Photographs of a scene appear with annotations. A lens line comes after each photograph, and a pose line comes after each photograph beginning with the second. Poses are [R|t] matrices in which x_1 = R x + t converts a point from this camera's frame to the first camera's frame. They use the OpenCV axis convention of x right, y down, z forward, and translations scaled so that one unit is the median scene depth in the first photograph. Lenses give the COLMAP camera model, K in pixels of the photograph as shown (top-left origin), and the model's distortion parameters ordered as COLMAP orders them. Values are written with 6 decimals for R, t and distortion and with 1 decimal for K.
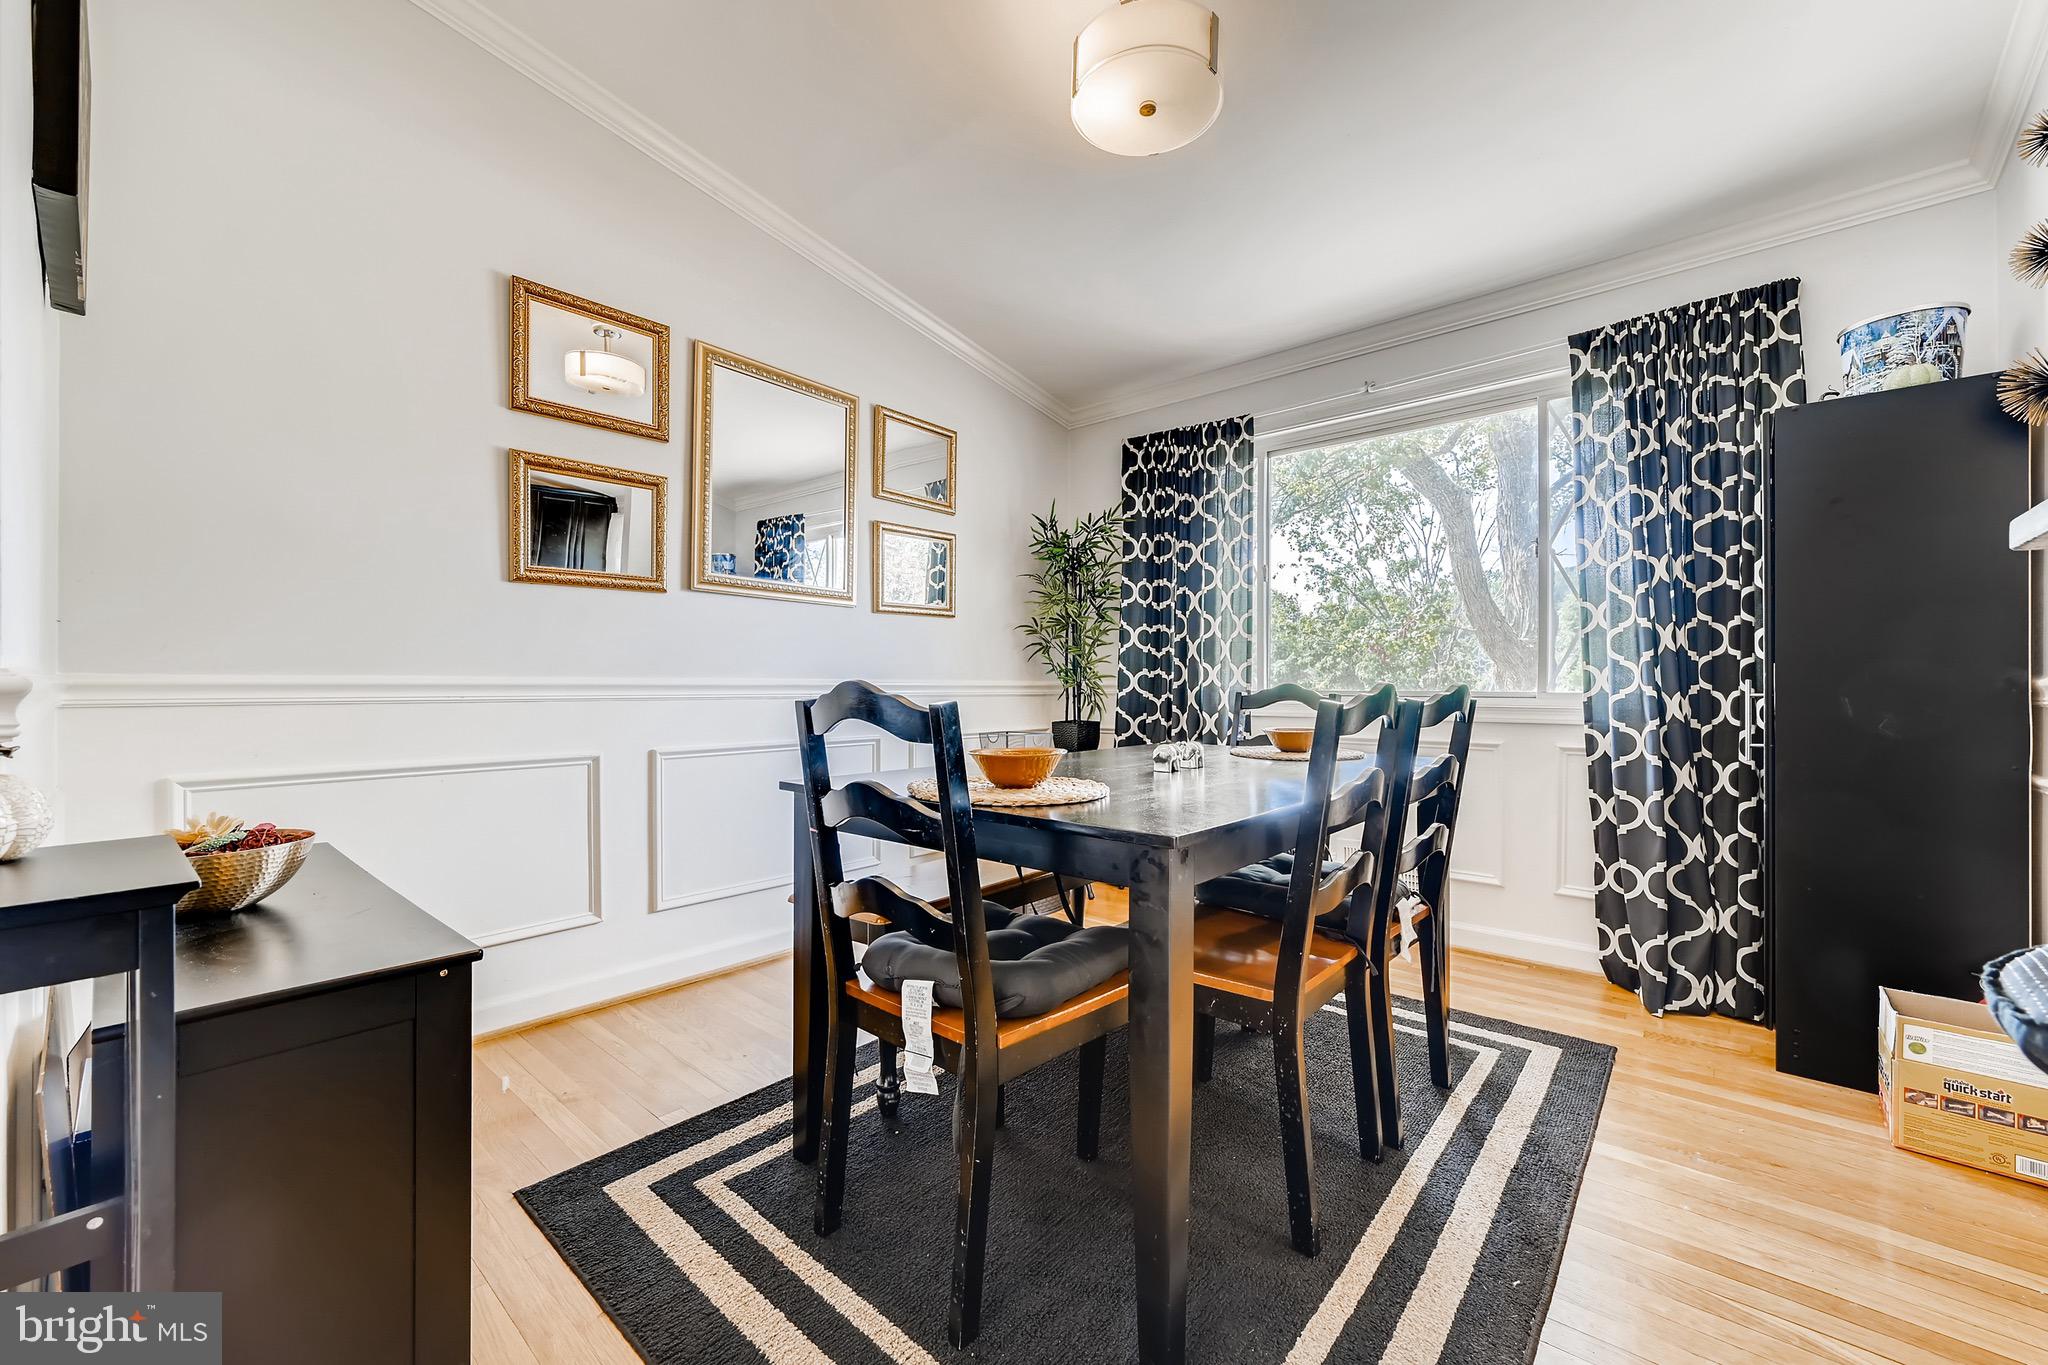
lens RADIAL K [[815.8, 0, 1012.4], [0, 815.8, 682.9], [0, 0, 1]] dist [-0.000571, -0.000049]
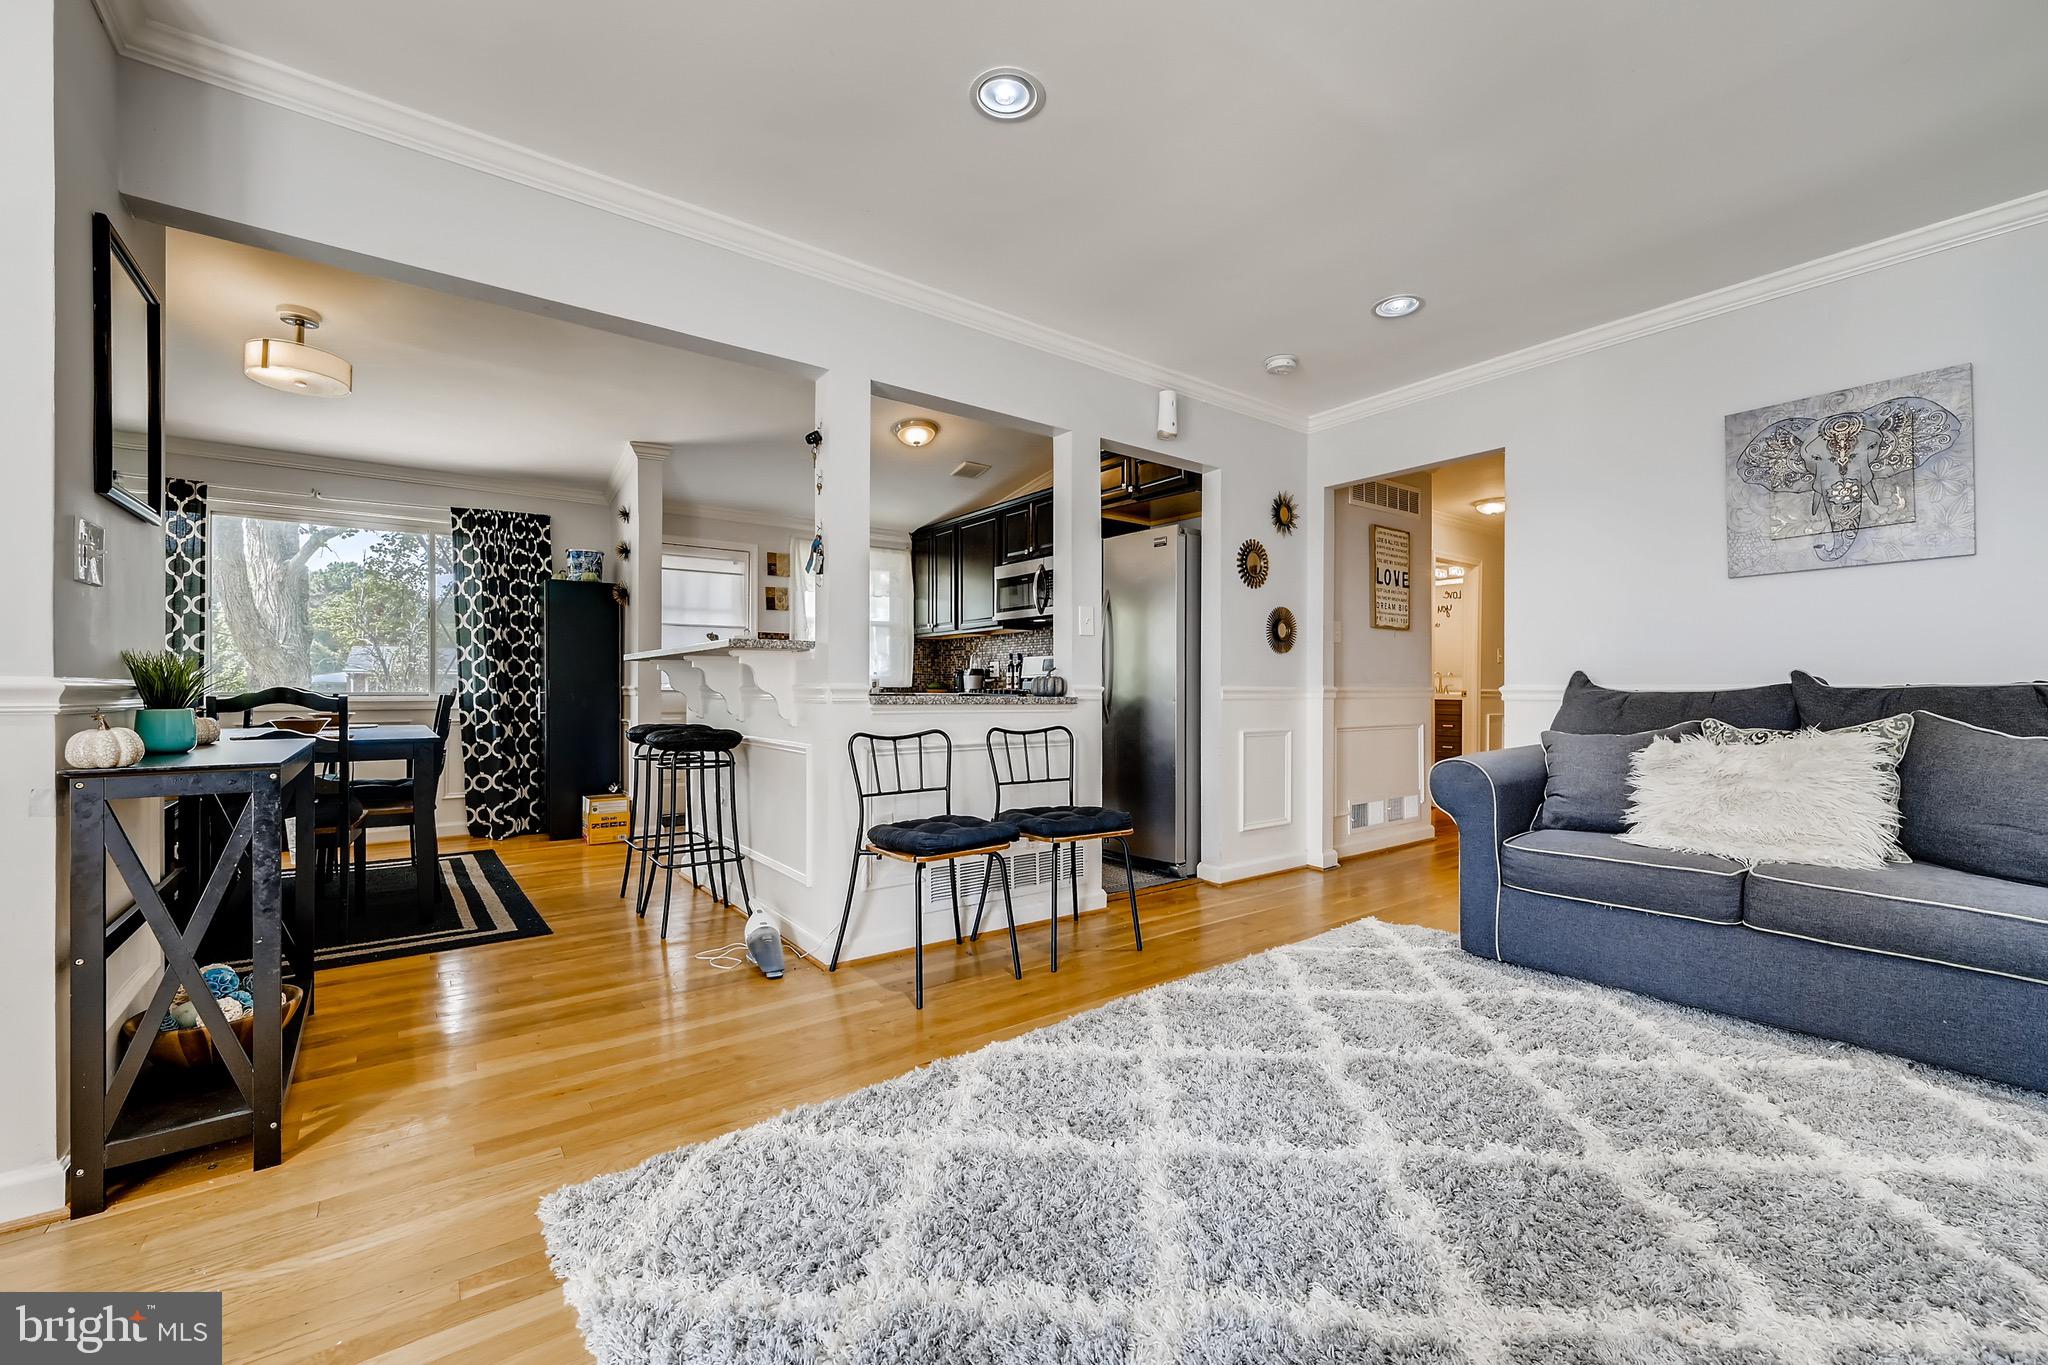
lens RADIAL K [[815.8, 0, 1024.3], [0, 815.8, 693.4], [0, 0, 1]] dist [-0.000571, -0.000049]
pose [[0.201133, -0.006414, 0.979543, -1.024048], [-0.002006, 0.999974, 0.006960, -0.001860], [-0.979562, -0.003365, 0.201114, -0.782506]]
